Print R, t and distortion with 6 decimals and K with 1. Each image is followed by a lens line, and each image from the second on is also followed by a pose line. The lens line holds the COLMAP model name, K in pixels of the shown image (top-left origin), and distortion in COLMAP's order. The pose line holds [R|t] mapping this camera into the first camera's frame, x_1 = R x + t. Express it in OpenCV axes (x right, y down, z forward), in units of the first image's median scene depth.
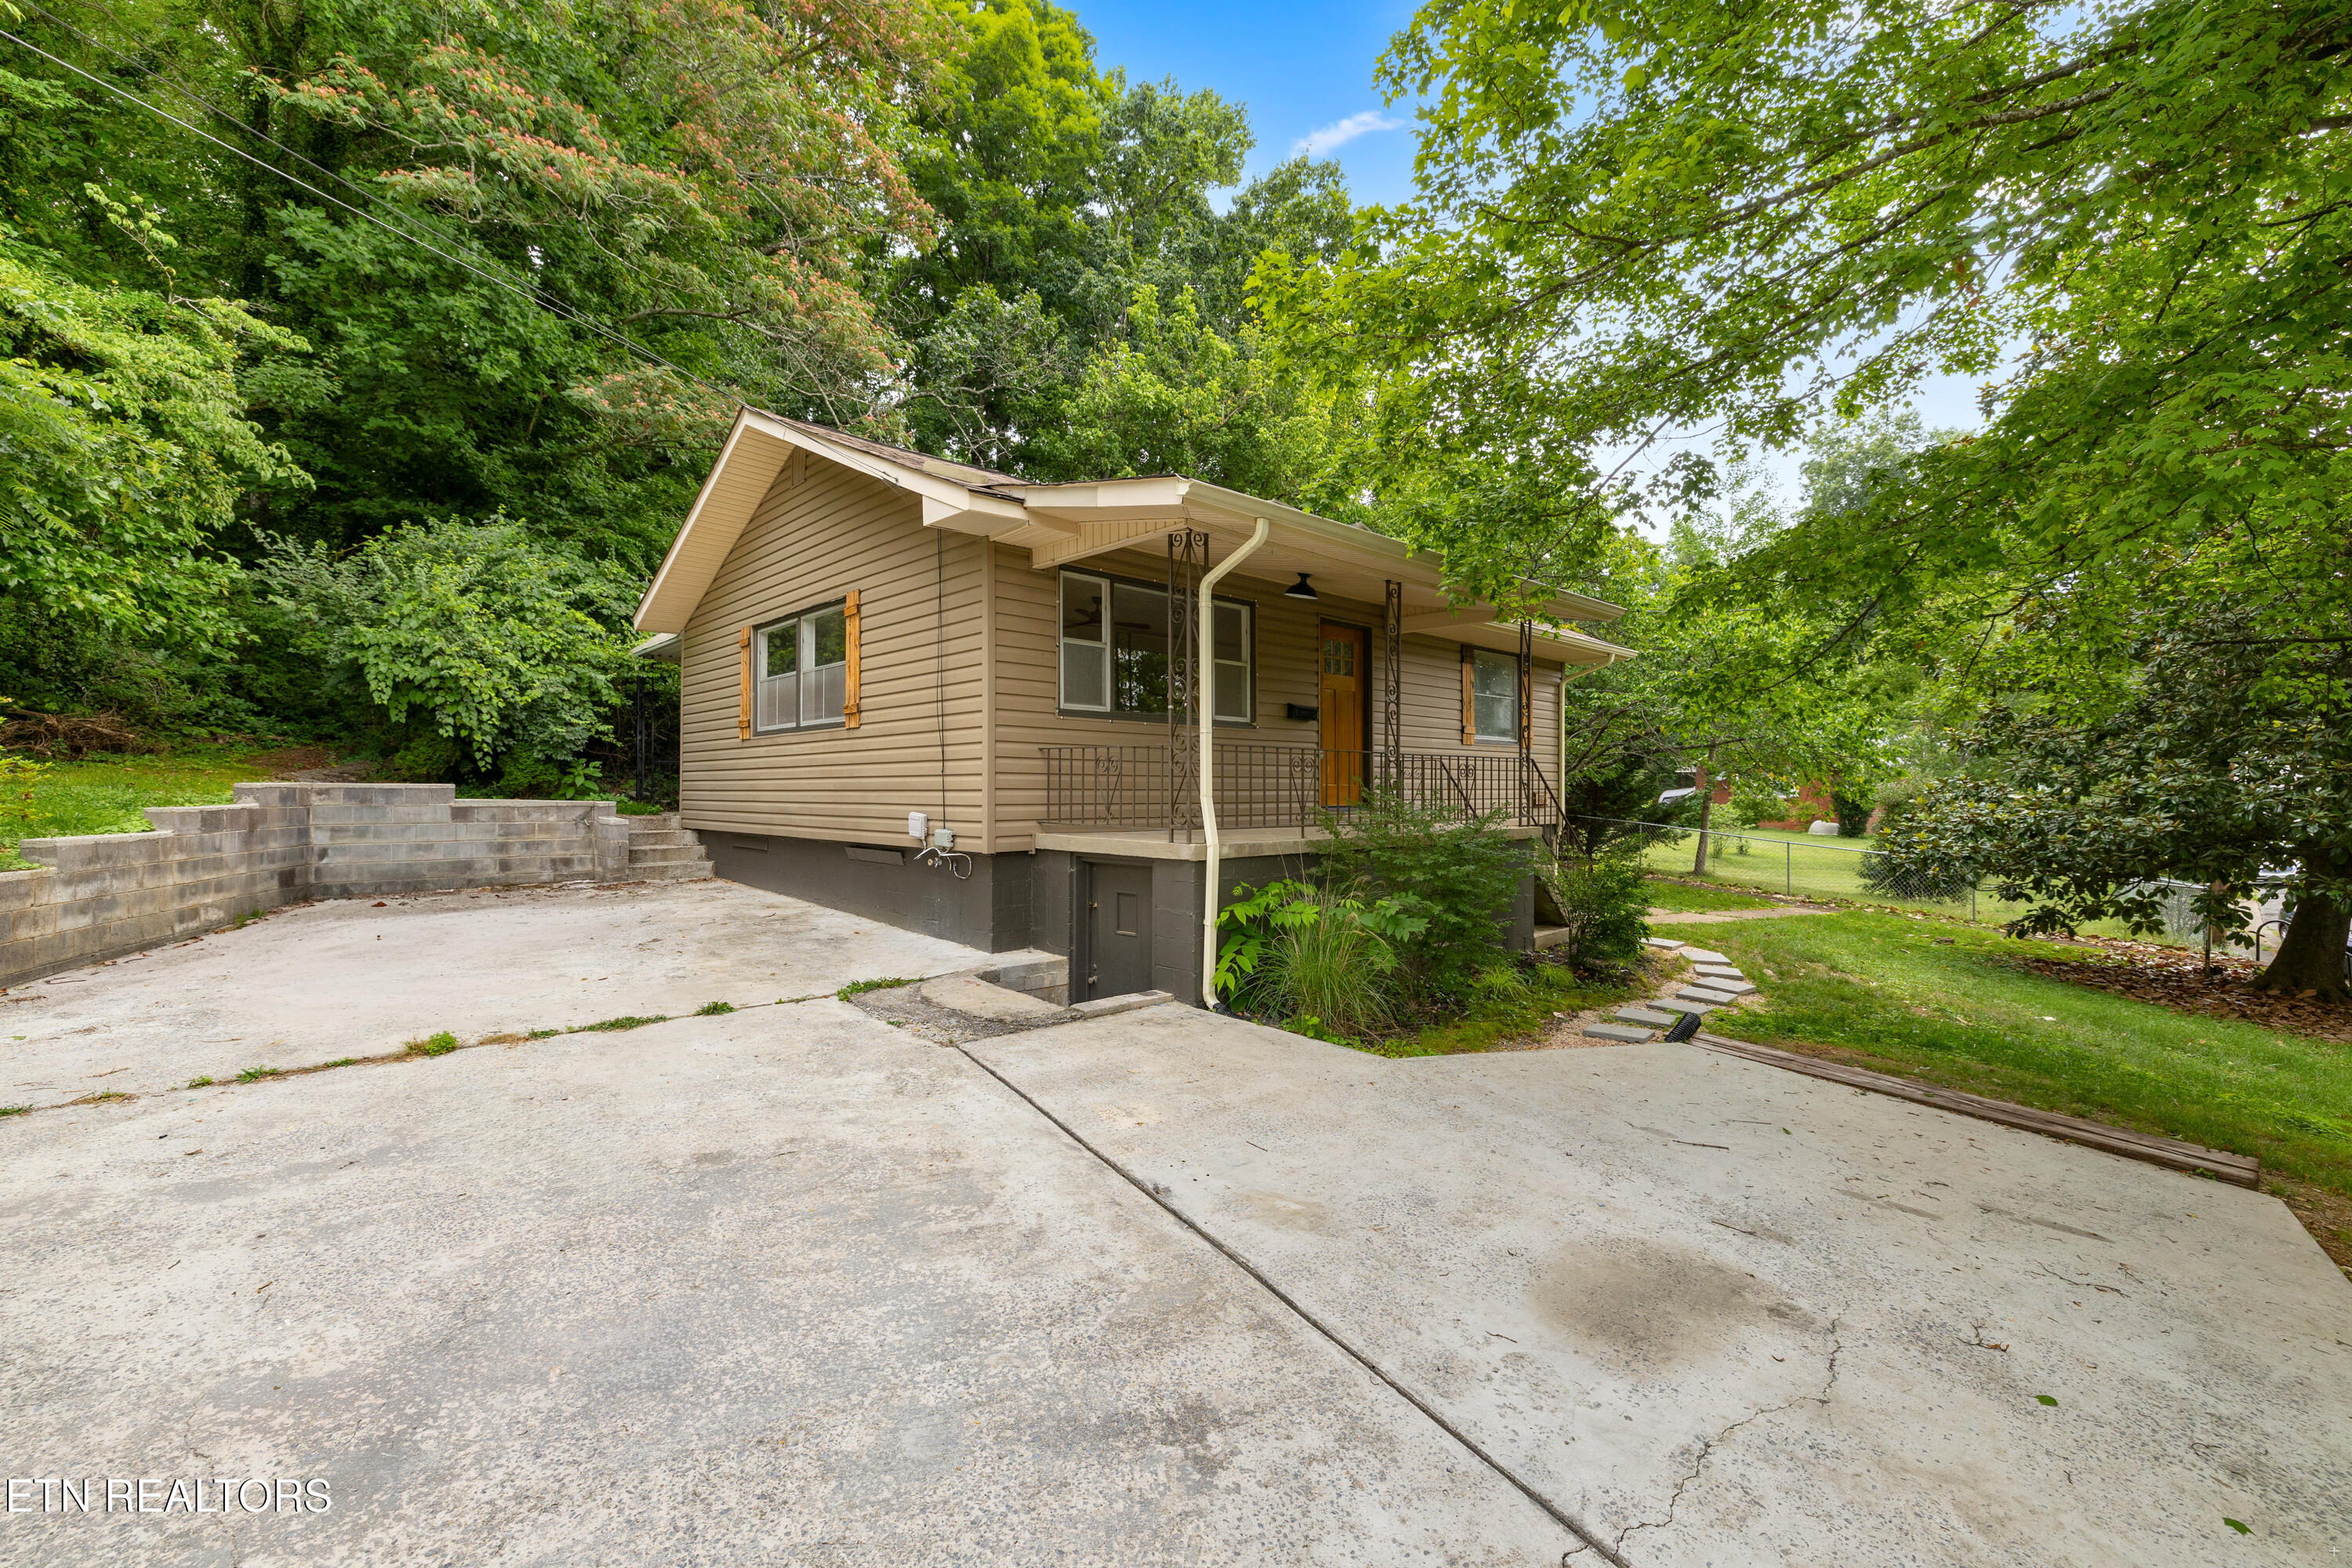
lens RADIAL K [[1009.1, 0, 1176.0], [0, 1009.1, 784.0], [0, 0, 1]] dist [-0.002820, -0.000181]
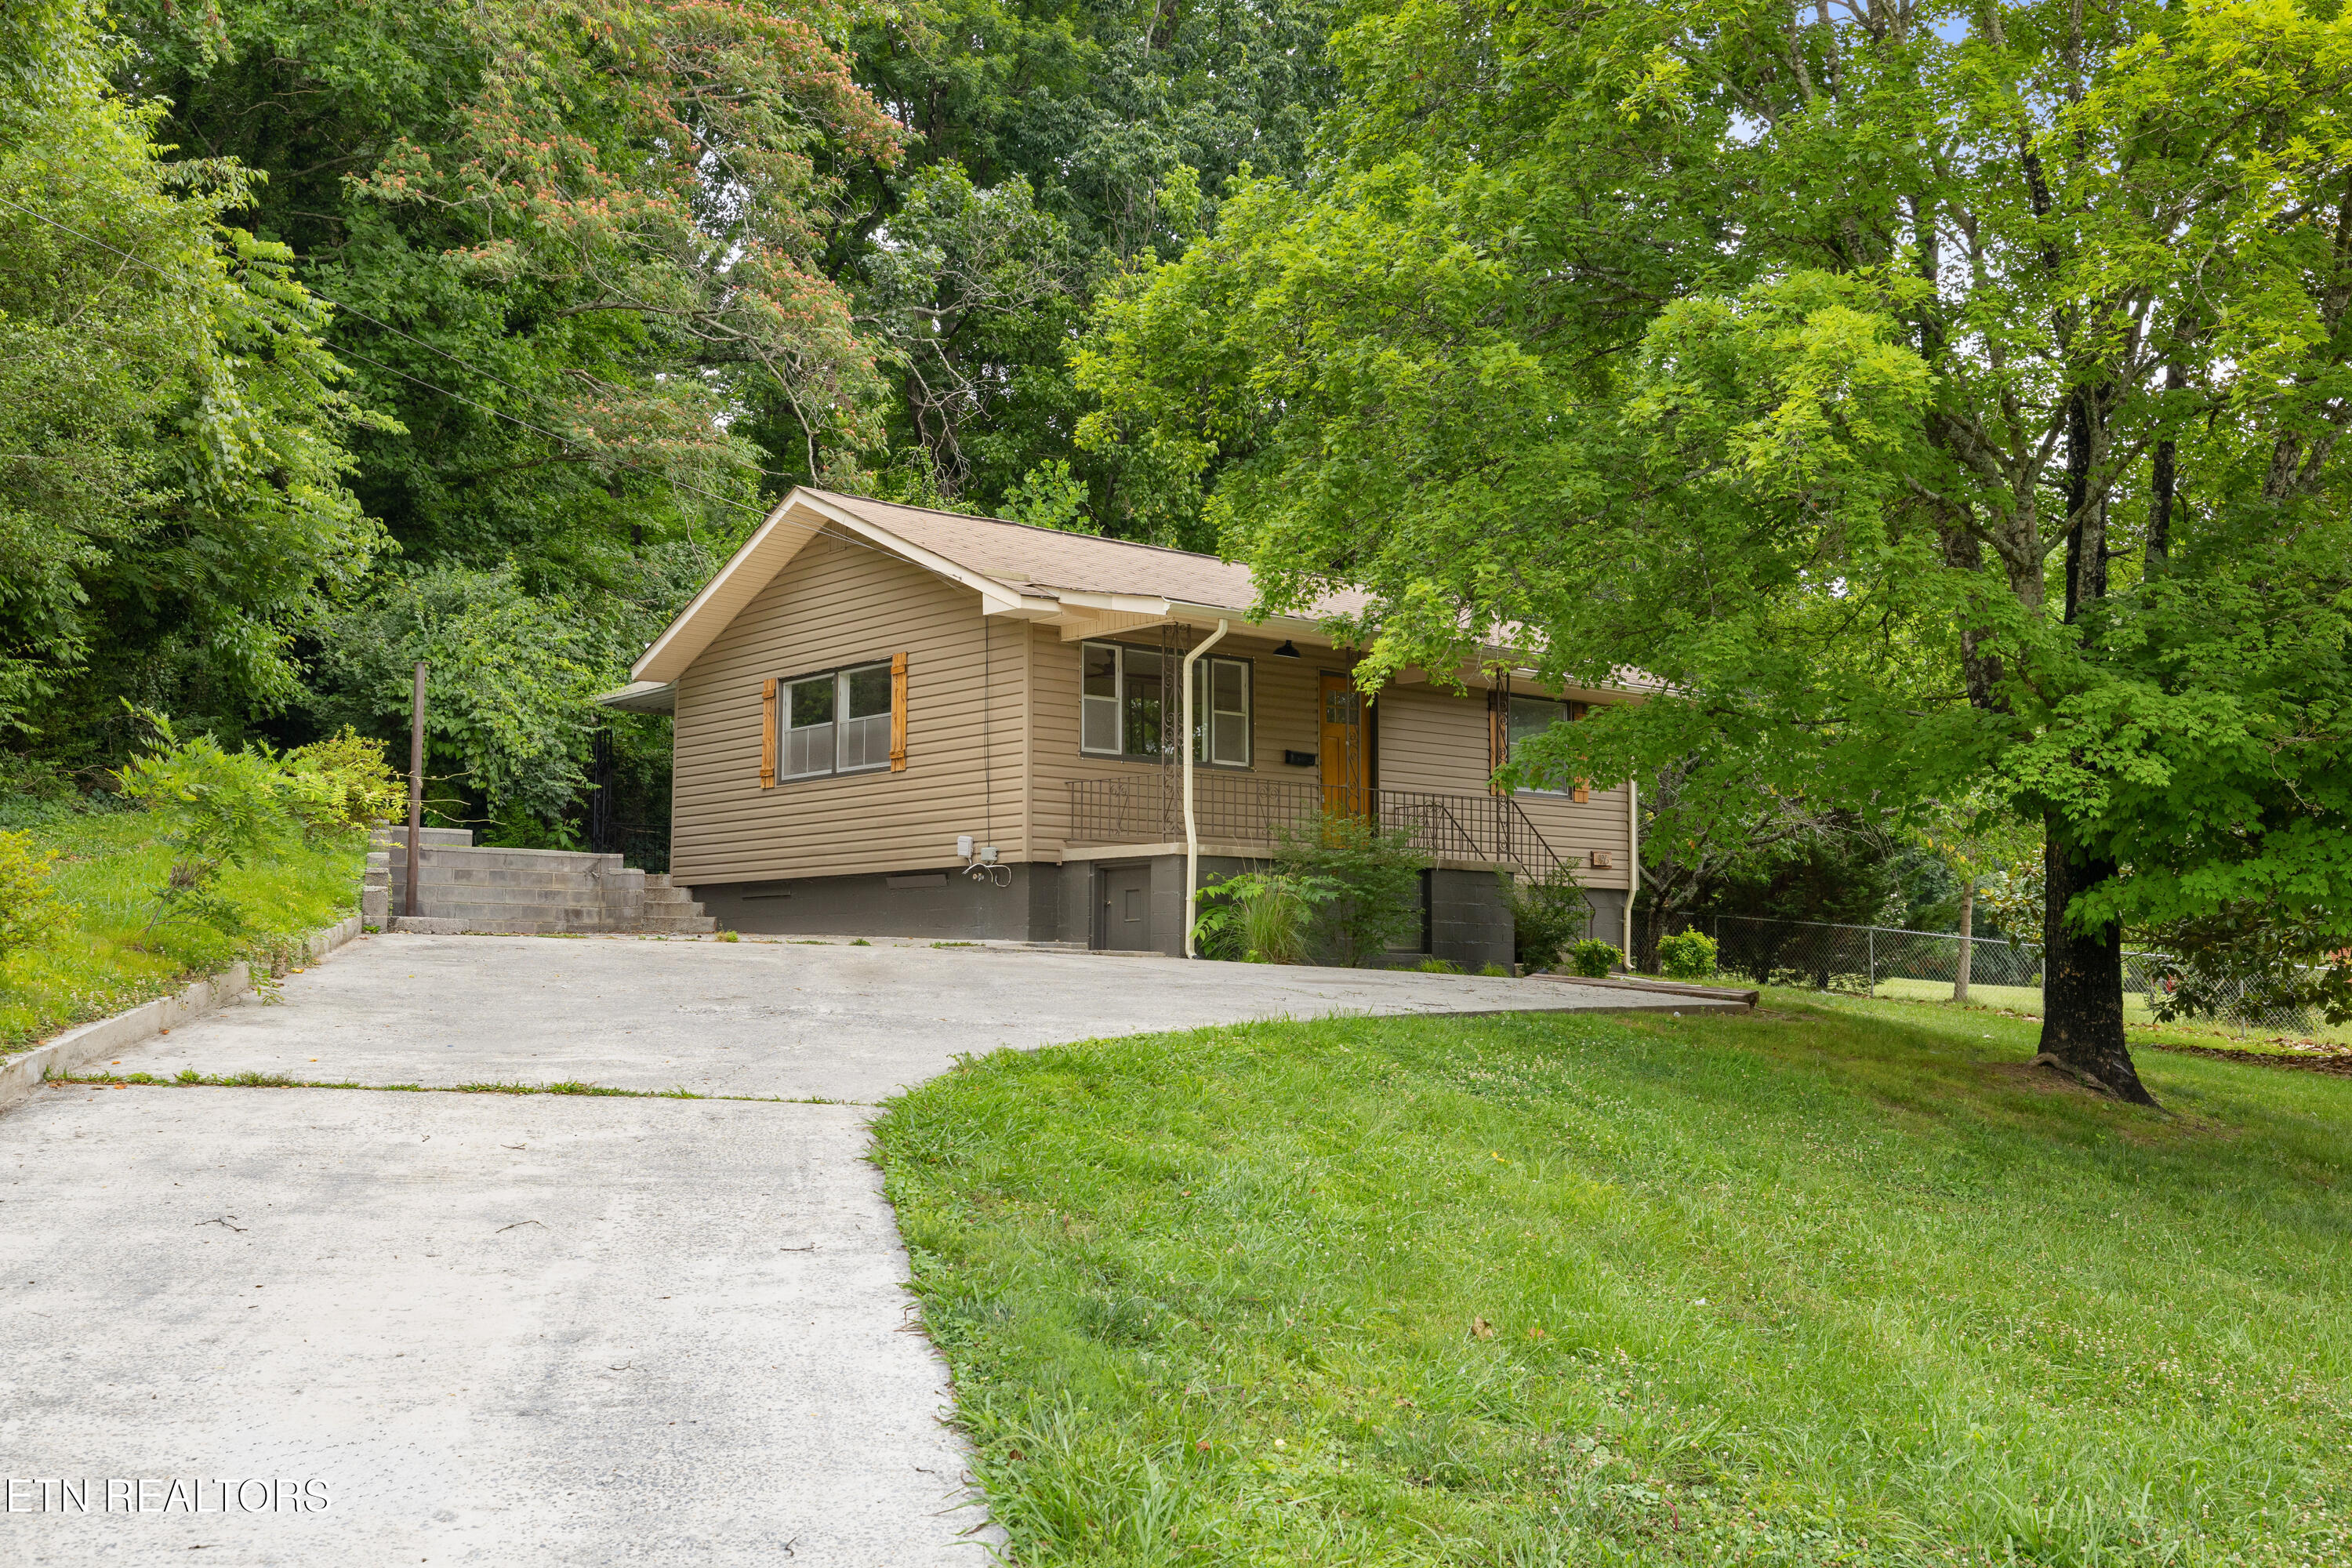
lens RADIAL K [[2385.9, 0, 1176.0], [0, 2385.9, 784.0], [0, 0, 1]] dist [0.003700, 0.002312]
pose [[0.998768, -0.002758, -0.049545, 0.127089], [-0.001319, 0.996627, -0.082057, 0.178587], [0.049604, 0.082021, 0.995395, -1.657553]]
